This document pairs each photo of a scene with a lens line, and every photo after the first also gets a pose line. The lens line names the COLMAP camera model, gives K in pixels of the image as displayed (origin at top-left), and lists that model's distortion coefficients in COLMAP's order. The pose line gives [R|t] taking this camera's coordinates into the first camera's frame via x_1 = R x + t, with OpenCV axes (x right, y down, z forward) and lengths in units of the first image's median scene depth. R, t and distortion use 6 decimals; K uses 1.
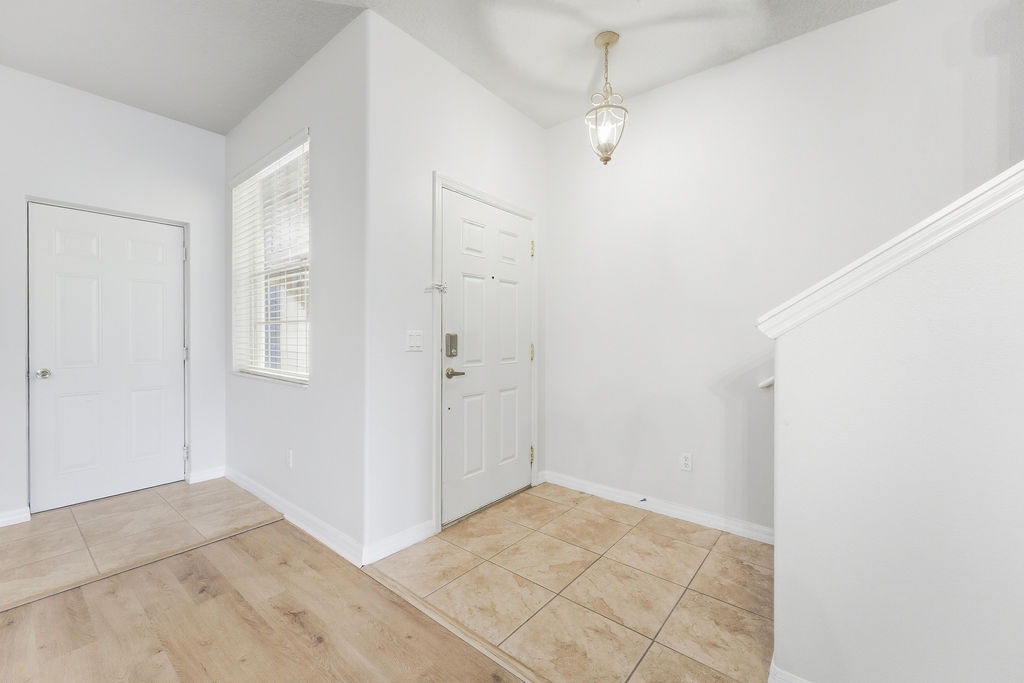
lens RADIAL K [[411.0, 0, 510.0], [0, 411.0, 338.2], [0, 0, 1]] dist [-0.002906, 0.000285]
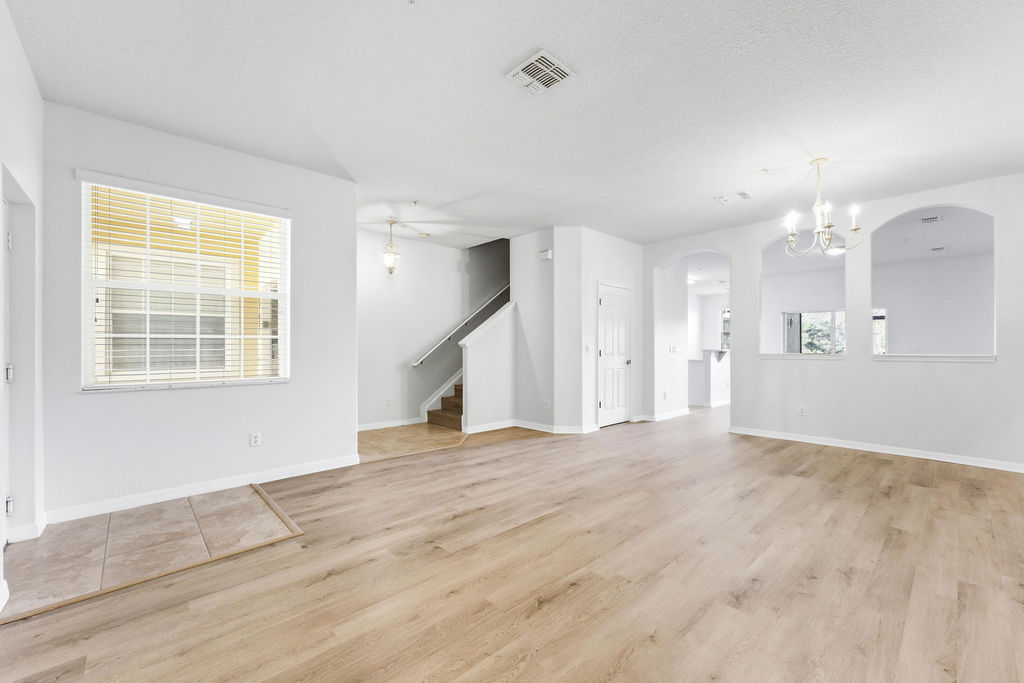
lens RADIAL K [[411.0, 0, 503.5], [0, 411.0, 346.0], [0, 0, 1]] dist [-0.002906, 0.000285]
pose [[0.165876, -0.001738, 0.986145, -1.805618], [0.008341, 0.999965, 0.000359, -0.005073], [-0.986111, 0.008165, 0.165885, -0.021994]]
